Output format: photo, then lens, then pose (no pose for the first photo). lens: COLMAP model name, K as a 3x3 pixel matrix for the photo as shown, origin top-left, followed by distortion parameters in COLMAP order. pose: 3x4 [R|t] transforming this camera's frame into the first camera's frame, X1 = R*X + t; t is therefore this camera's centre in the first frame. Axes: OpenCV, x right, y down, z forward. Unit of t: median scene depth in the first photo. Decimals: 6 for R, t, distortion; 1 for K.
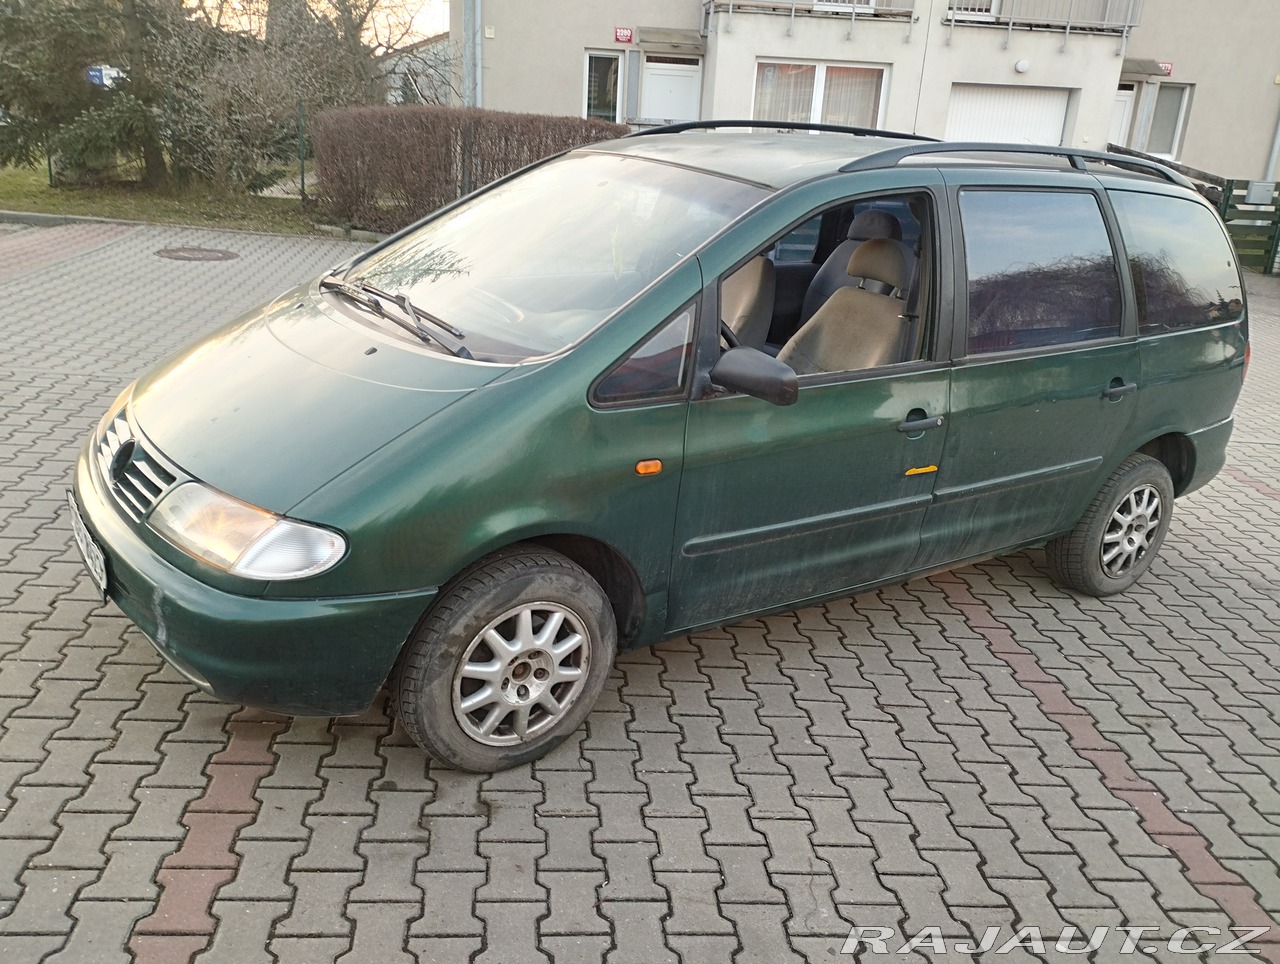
lens RADIAL K [[1047.5, 0, 640.0], [0, 1047.5, 482.0], [0, 0, 1]] dist [0.075442, -0.083571]
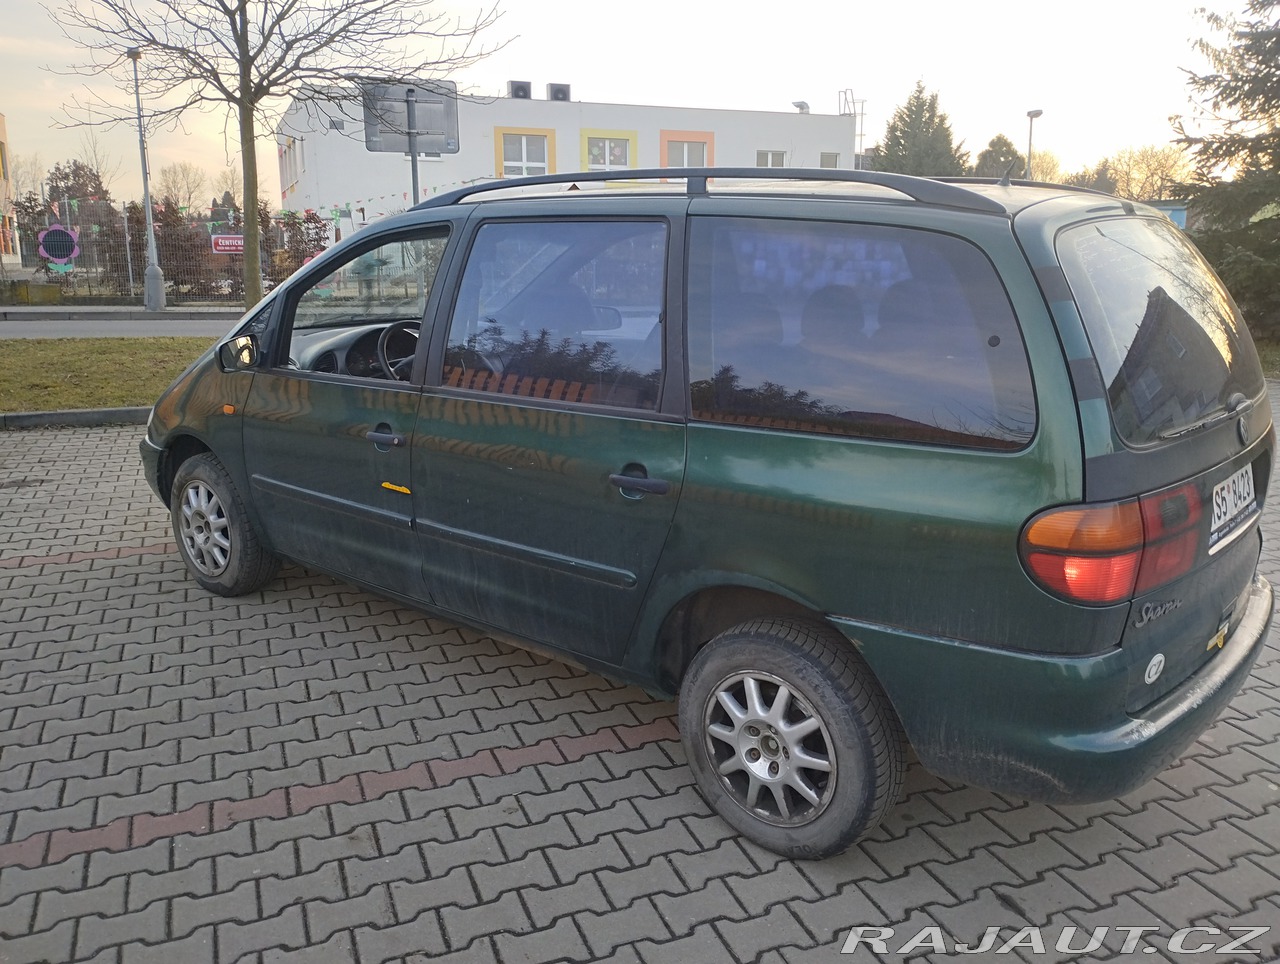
lens RADIAL K [[1067.7, 0, 640.0], [0, 1067.7, 482.0], [0, 0, 1]] dist [0.085685, -0.096633]
pose [[0.256958, 0.149367, -0.954810, 1.254680], [-0.299182, 0.951743, 0.068372, -0.151289], [0.918947, 0.268093, 0.289246, 0.863724]]
